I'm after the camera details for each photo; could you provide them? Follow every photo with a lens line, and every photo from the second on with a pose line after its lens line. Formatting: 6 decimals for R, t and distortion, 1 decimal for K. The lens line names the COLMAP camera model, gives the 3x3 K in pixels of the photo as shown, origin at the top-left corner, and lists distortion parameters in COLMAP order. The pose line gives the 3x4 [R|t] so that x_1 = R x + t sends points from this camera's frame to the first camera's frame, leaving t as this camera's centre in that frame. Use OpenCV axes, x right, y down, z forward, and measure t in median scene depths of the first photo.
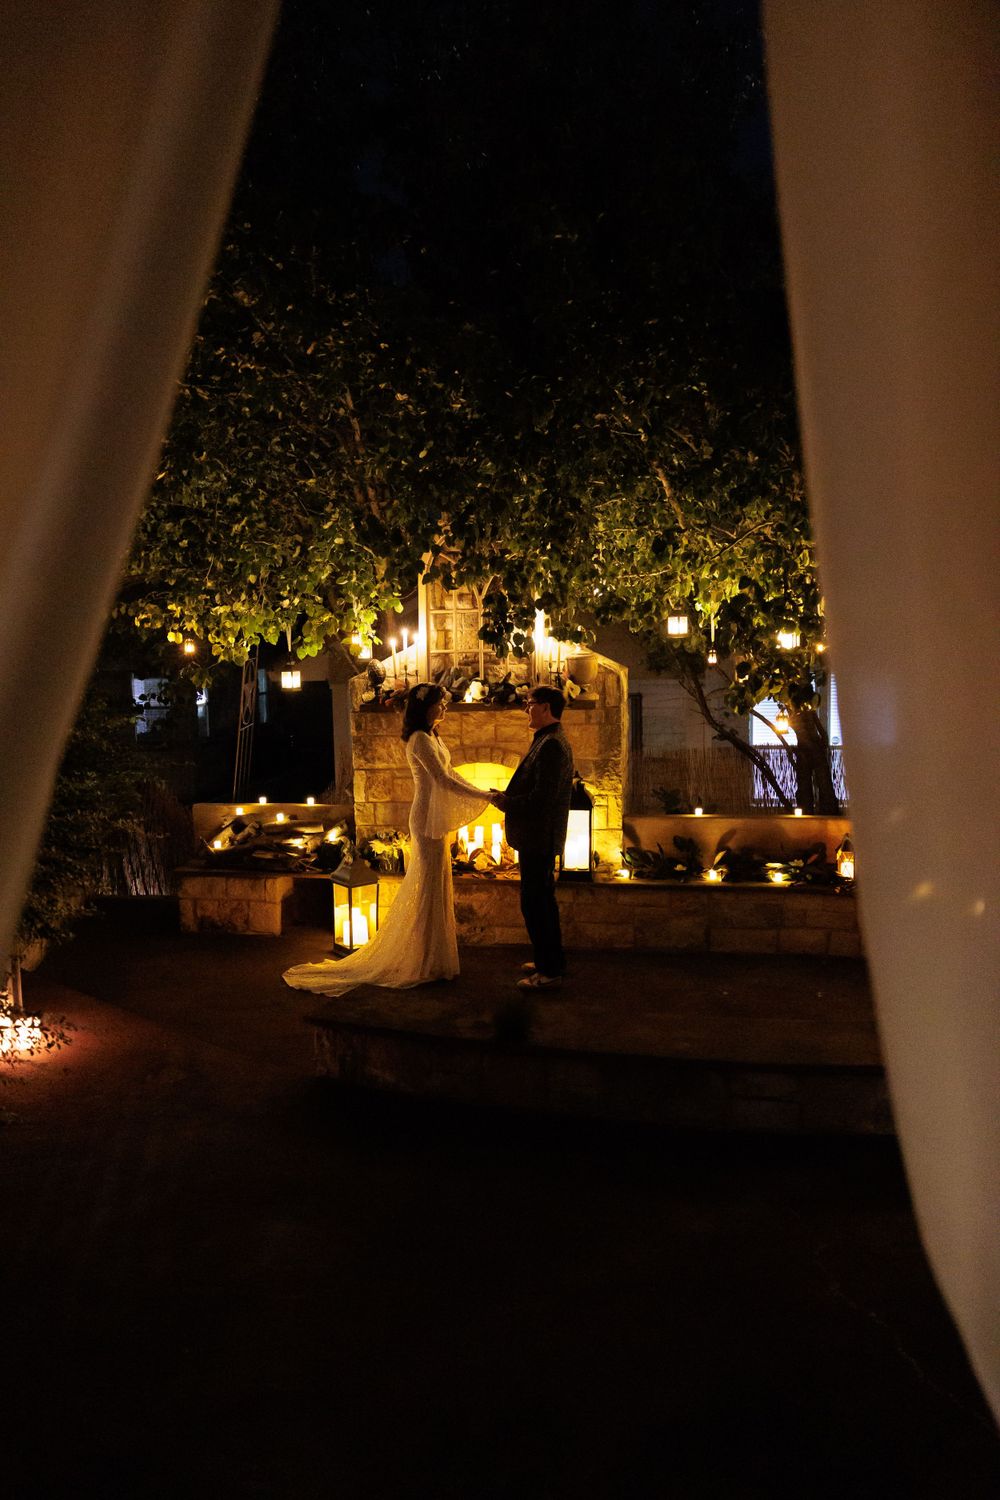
lens RADIAL K [[1041.8, 0, 497.5], [0, 1041.8, 761.5], [0, 0, 1]] dist [0.037360, 0.000073]
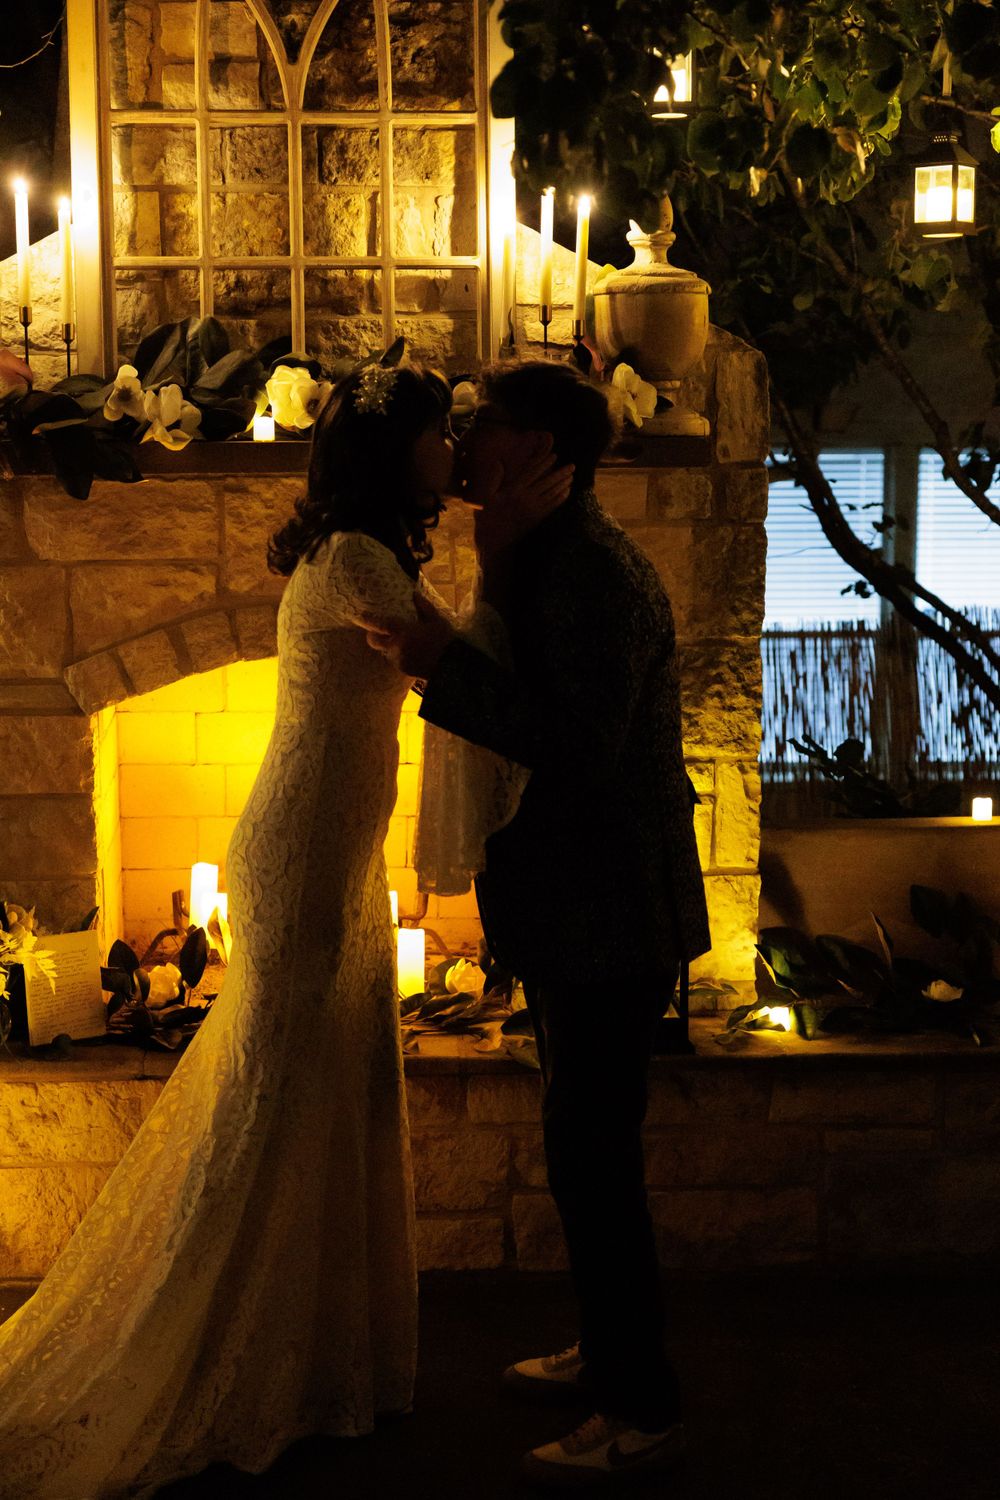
lens RADIAL K [[2306.1, 0, 487.9], [0, 2306.1, 749.1], [0, 0, 1]] dist [0.027519, 0.000000]
pose [[0.976634, -0.016252, 0.214292, -0.102140], [0.010694, 0.999576, 0.027070, 0.010544], [-0.214641, -0.024146, 0.976395, 0.367012]]
